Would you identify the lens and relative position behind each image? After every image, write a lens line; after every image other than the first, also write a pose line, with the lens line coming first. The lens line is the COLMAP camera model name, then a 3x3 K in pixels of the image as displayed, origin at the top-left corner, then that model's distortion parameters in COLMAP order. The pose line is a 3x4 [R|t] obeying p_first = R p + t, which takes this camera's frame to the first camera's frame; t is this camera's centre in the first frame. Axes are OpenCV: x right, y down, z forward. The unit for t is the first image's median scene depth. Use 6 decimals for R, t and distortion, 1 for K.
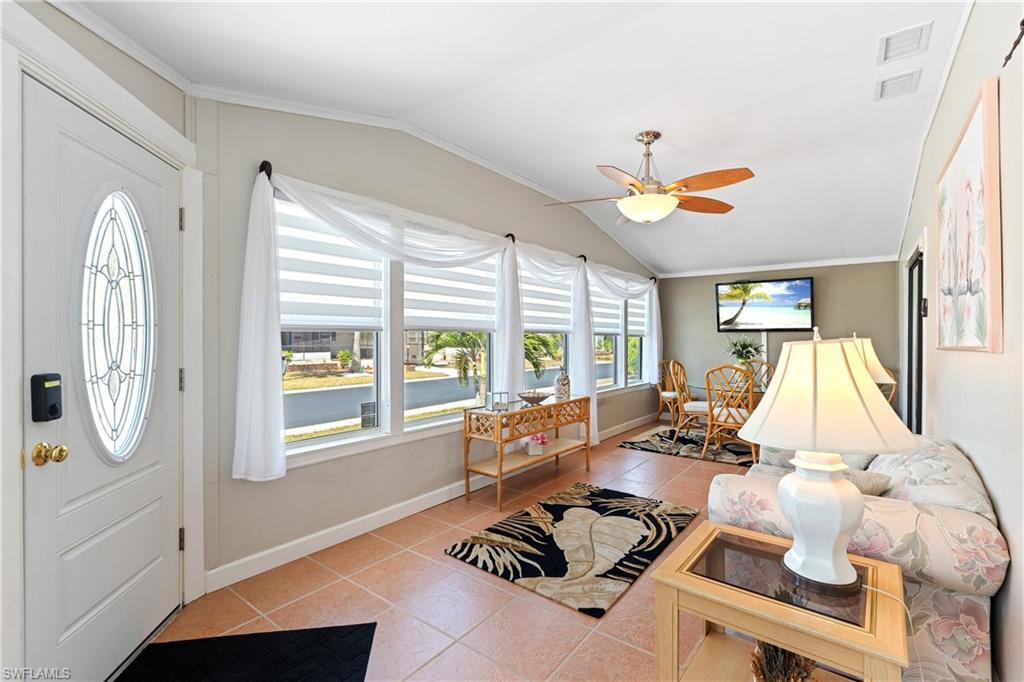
lens RADIAL K [[459.4, 0, 513.6], [0, 459.4, 337.0], [0, 0, 1]] dist [-0.008254, 0.003503]
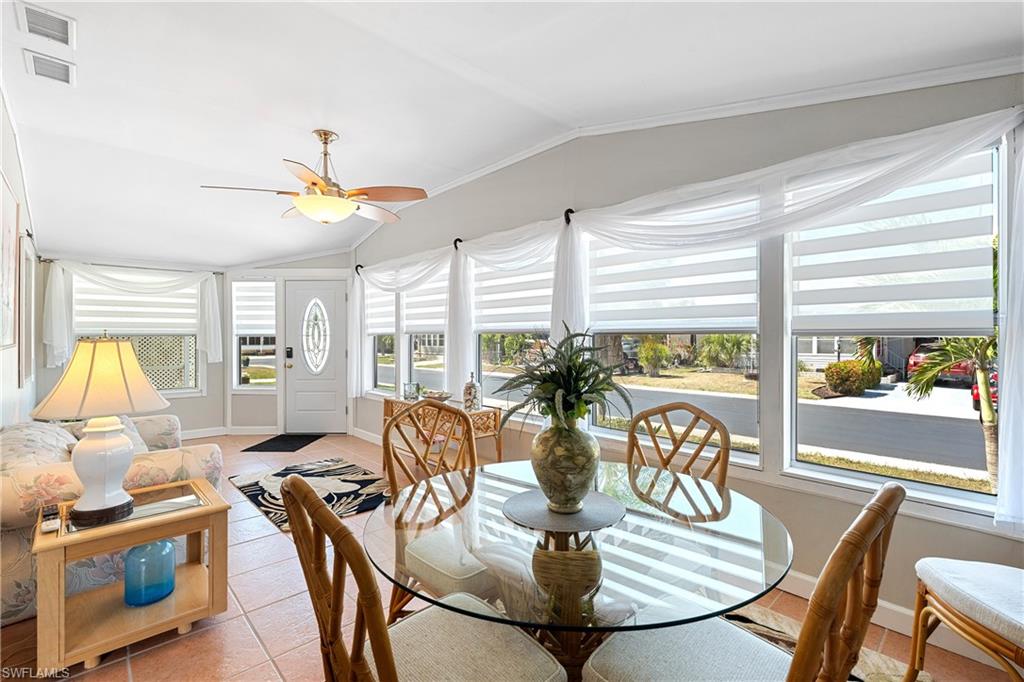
lens RADIAL K [[459.4, 0, 513.6], [0, 459.4, 338.3], [0, 0, 1]] dist [-0.008254, 0.003503]
pose [[-0.166527, -0.002937, -0.986033, 1.437643], [-0.000887, 0.999996, -0.002829, 0.002540], [0.986037, 0.000403, -0.166529, 1.879783]]
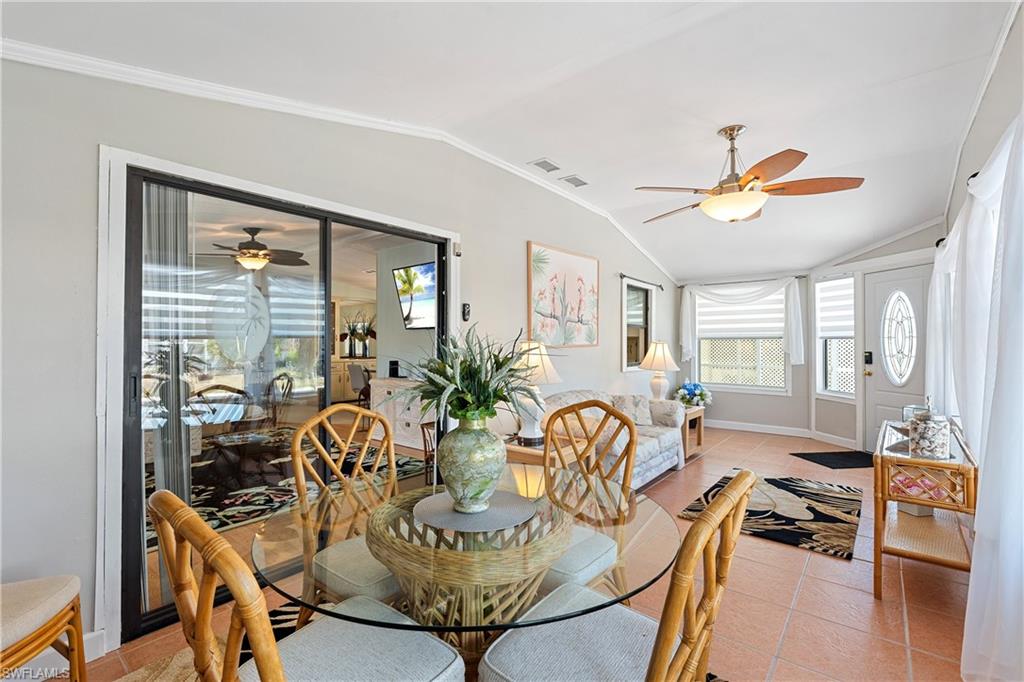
lens RADIAL K [[459.4, 0, 512.2], [0, 459.4, 339.6], [0, 0, 1]] dist [-0.008254, 0.003503]
pose [[-0.999491, -0.003028, 0.031749, 0.864530], [-0.003141, 0.999989, -0.003528, 0.002724], [-0.031738, -0.003626, -0.999490, 2.364374]]
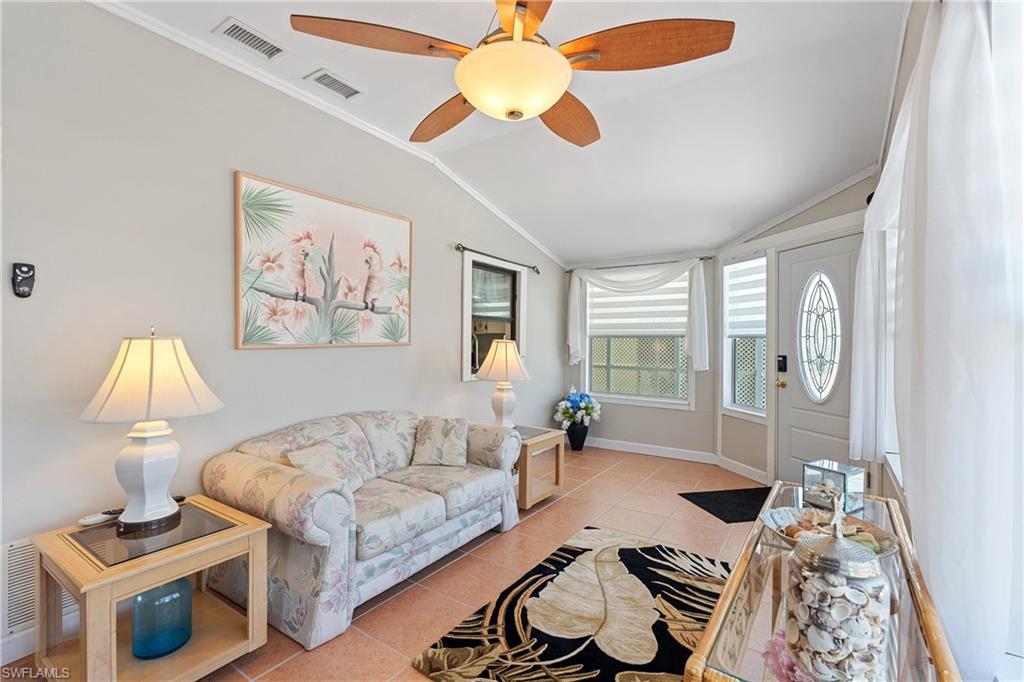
lens RADIAL K [[459.4, 0, 511.9], [0, 459.4, 339.7], [0, 0, 1]] dist [-0.008254, 0.003503]
pose [[-0.998532, -0.010781, -0.053076, 0.379729], [-0.010839, 0.999941, 0.000821, 0.001147], [0.053064, 0.001395, -0.998590, 1.816212]]
